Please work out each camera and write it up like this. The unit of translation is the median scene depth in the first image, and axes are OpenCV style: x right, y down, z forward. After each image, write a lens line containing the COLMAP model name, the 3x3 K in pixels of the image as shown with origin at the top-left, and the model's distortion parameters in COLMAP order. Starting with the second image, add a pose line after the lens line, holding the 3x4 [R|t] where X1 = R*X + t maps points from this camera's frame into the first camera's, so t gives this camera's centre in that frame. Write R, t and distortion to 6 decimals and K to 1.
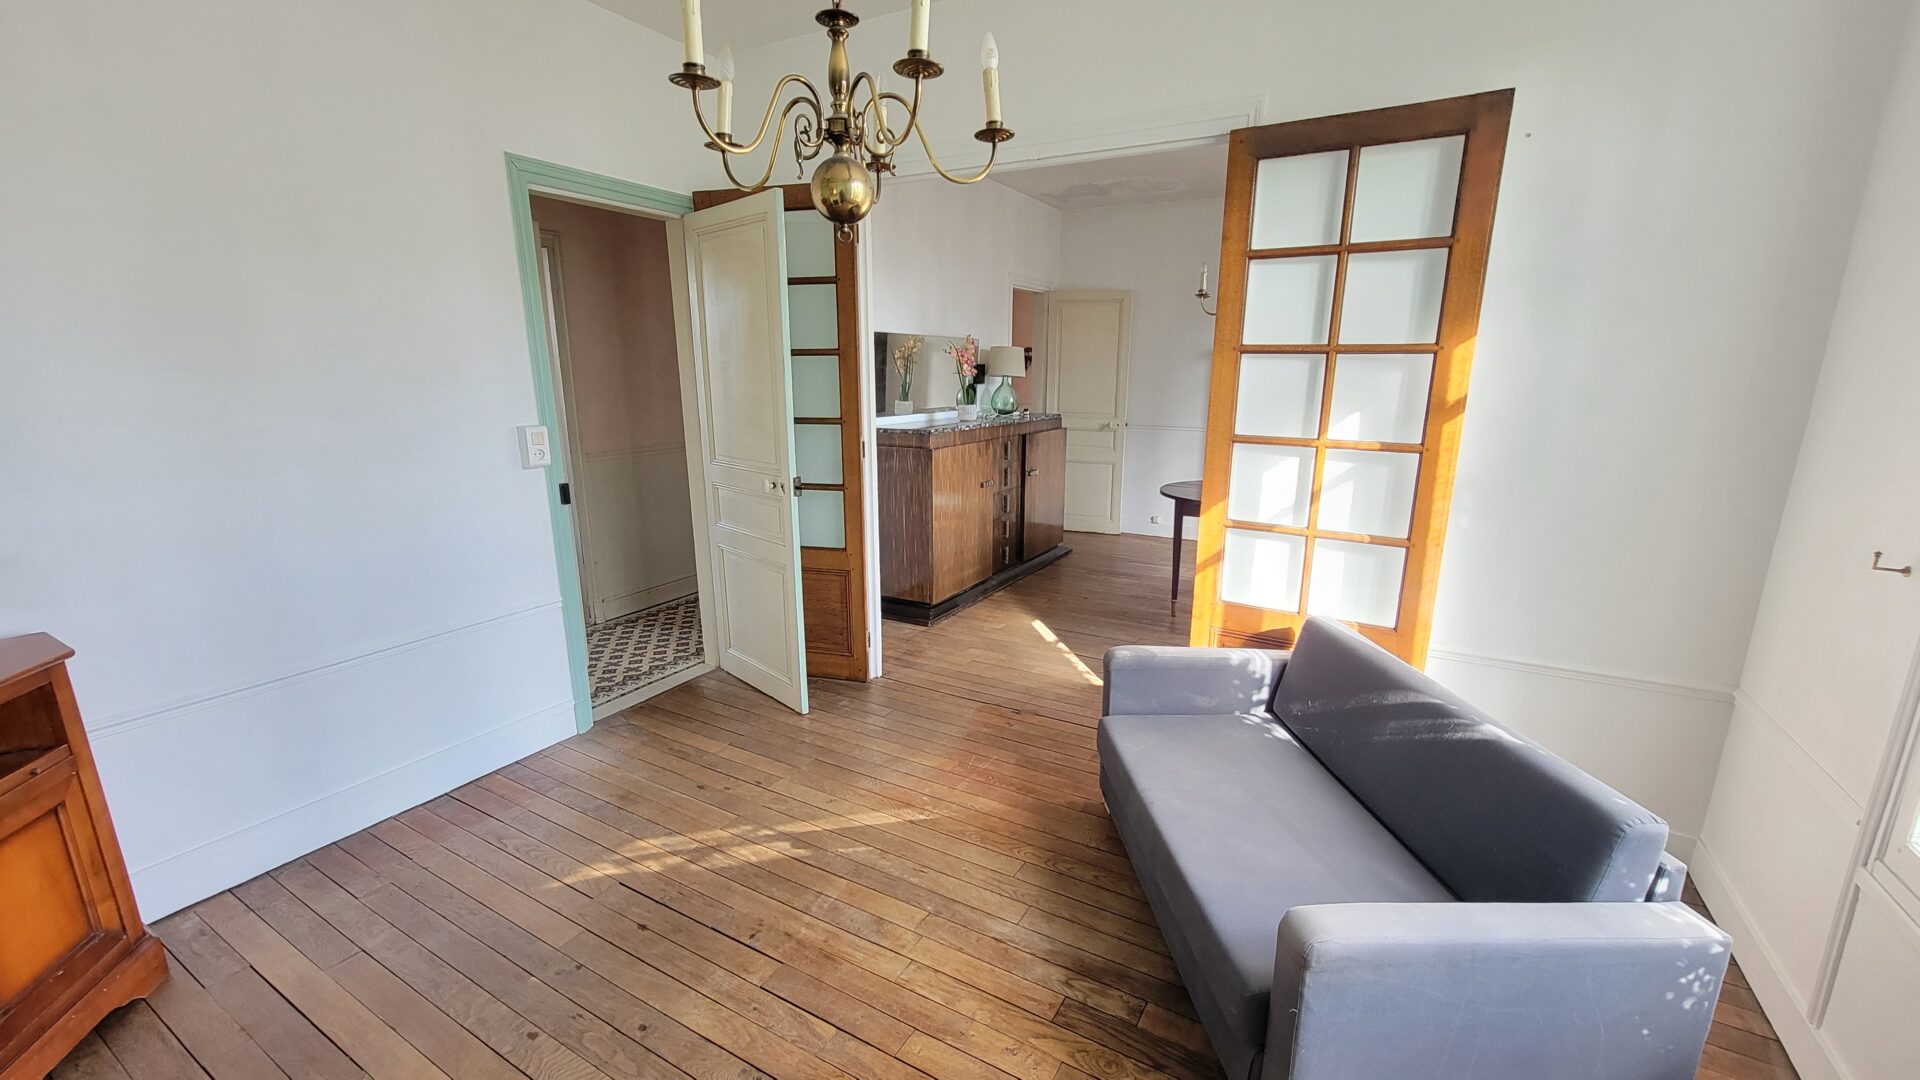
lens RADIAL K [[782.4, 0, 963.9], [0, 782.4, 558.4], [0, 0, 1]] dist [-0.003259, 0.000975]
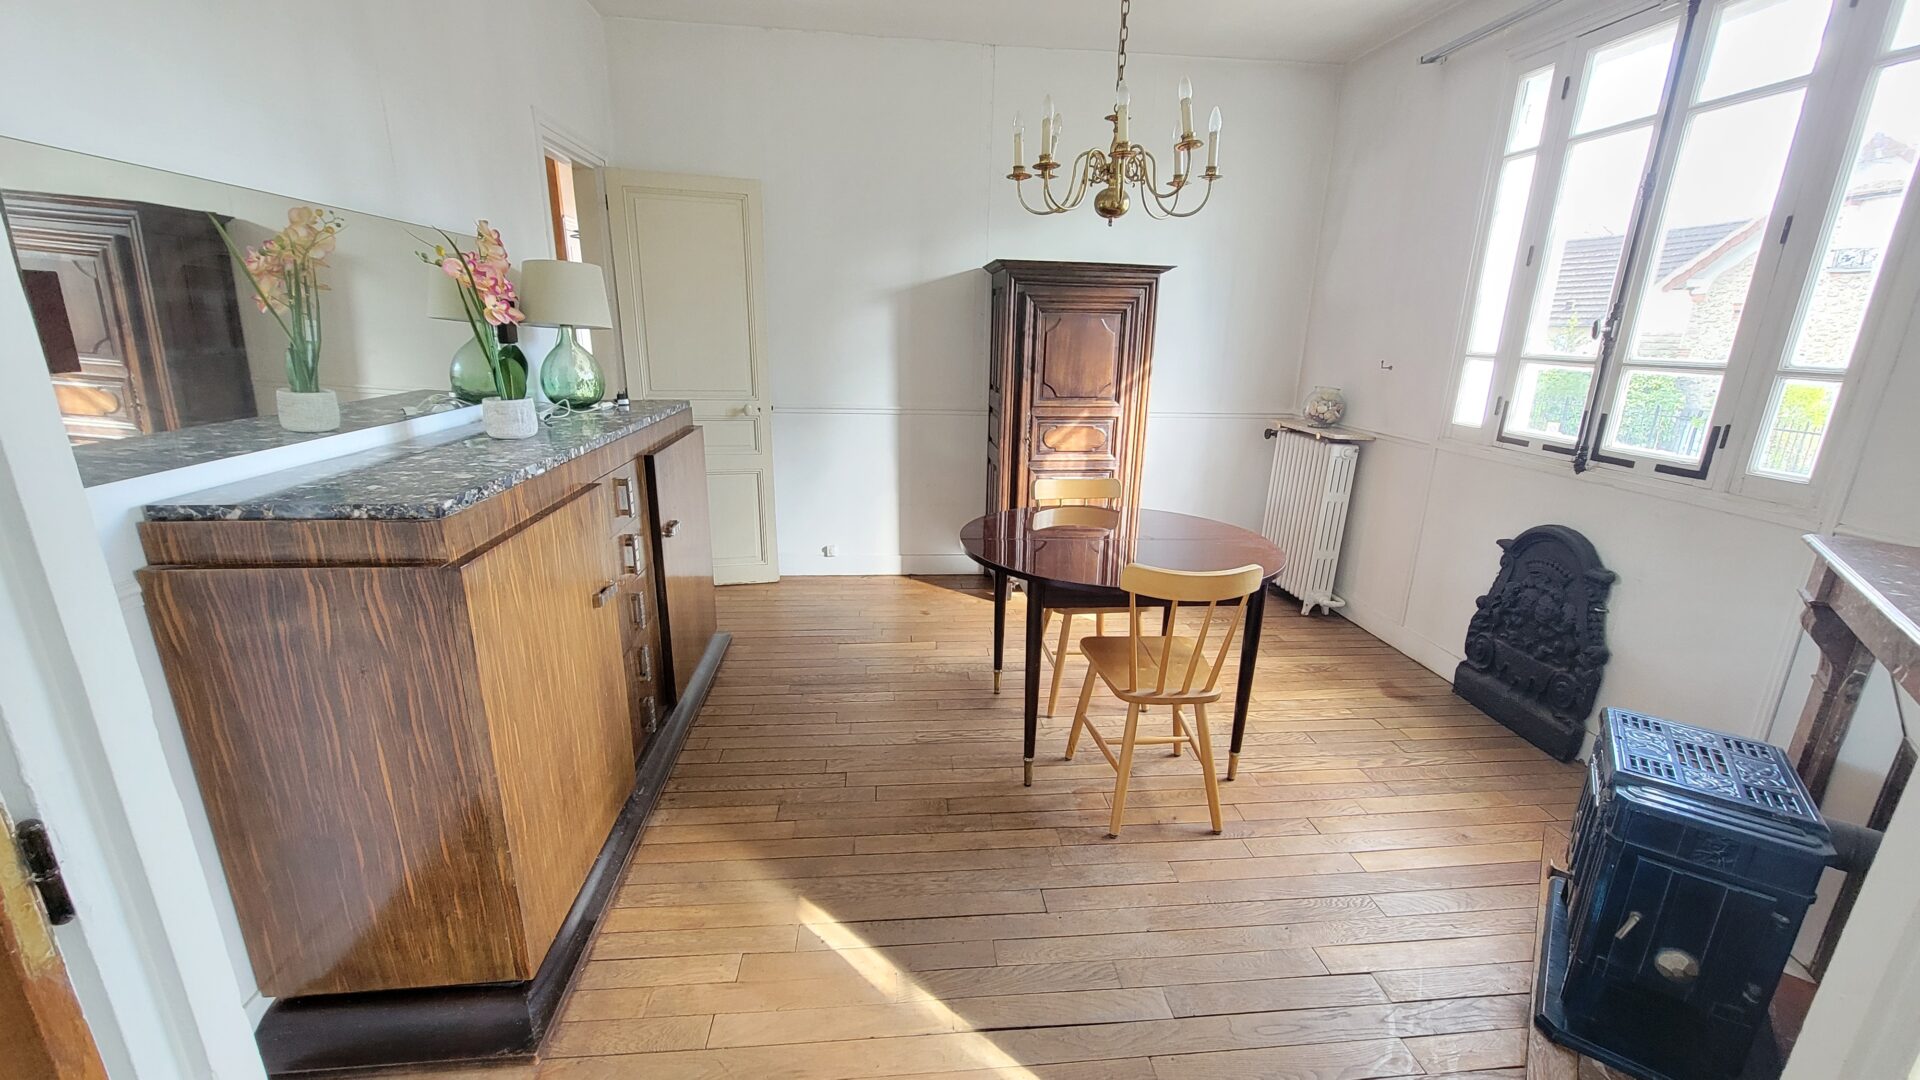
lens RADIAL K [[784.8, 0, 964.4], [0, 784.8, 556.8], [0, 0, 1]] dist [-0.002173, 0.000147]
pose [[0.813862, -0.151632, 0.560925, -0.073980], [0.118202, 0.988369, 0.095677, -0.212846], [-0.568909, -0.011565, 0.822319, 0.894104]]
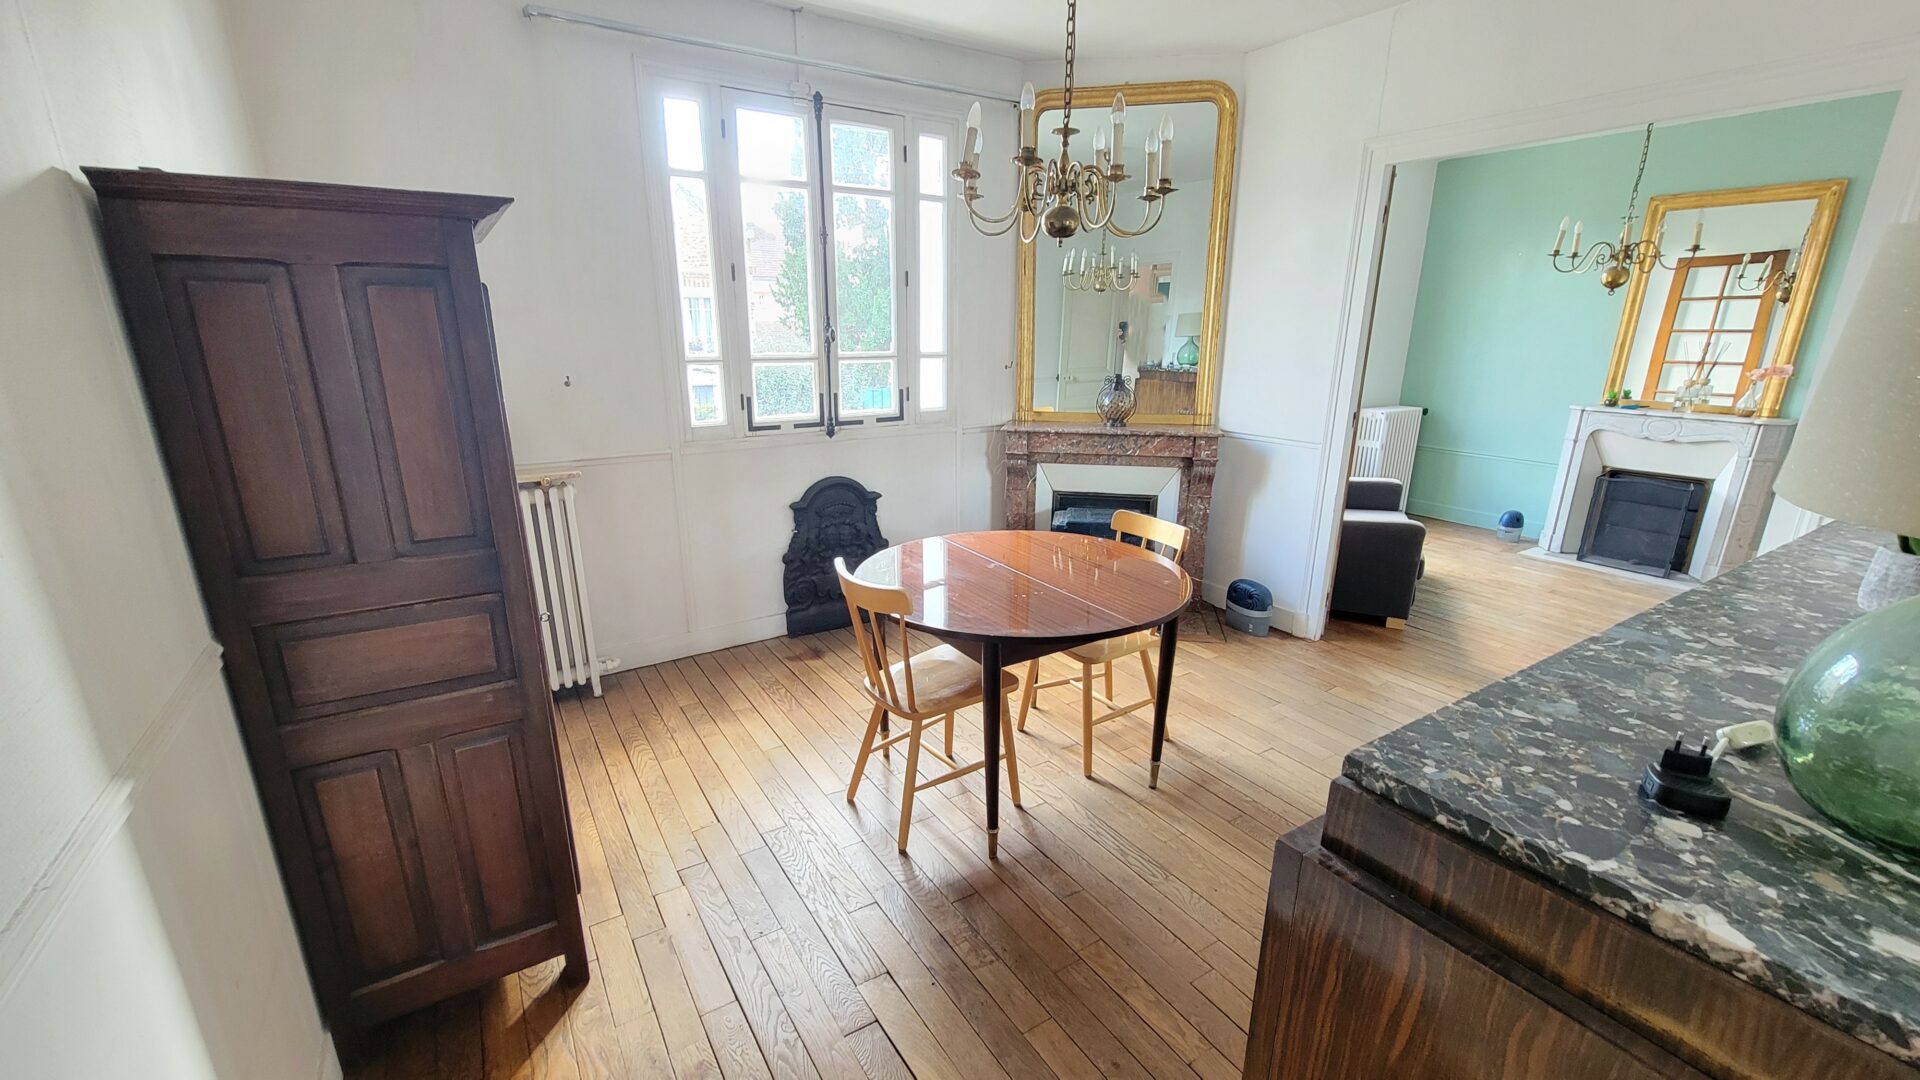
lens RADIAL K [[782.4, 0, 963.9], [0, 782.4, 558.4], [0, 0, 1]] dist [-0.003259, 0.000975]
pose [[-0.885069, -0.143736, 0.442710, 0.241398], [0.099911, 0.870289, 0.482301, -0.547305], [-0.454610, 0.471101, -0.755906, 2.155671]]
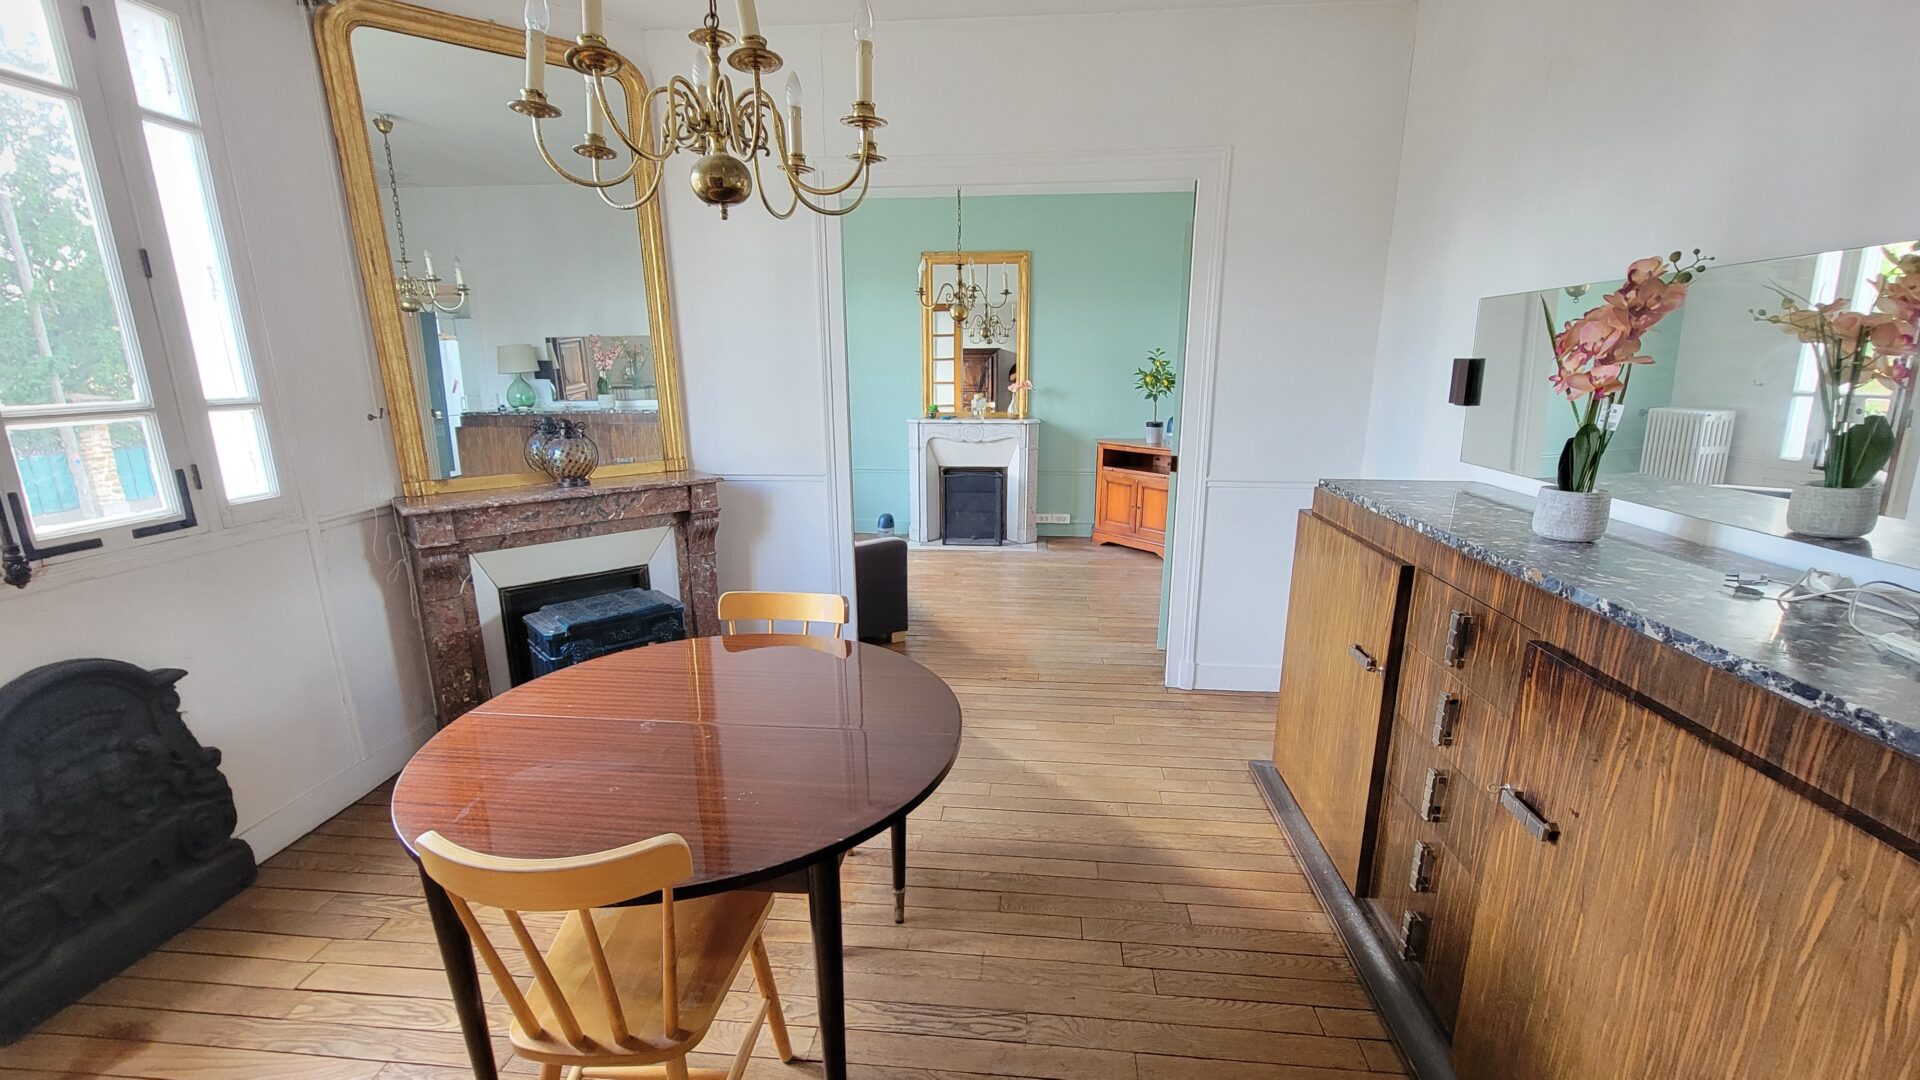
lens RADIAL K [[782.4, 0, 963.9], [0, 782.4, 558.4], [0, 0, 1]] dist [-0.003259, 0.000975]
pose [[-0.912499, 0.097875, -0.397199, 0.593282], [-0.098283, 0.890065, 0.445112, -0.482572], [0.397098, 0.445202, -0.802564, 1.956921]]
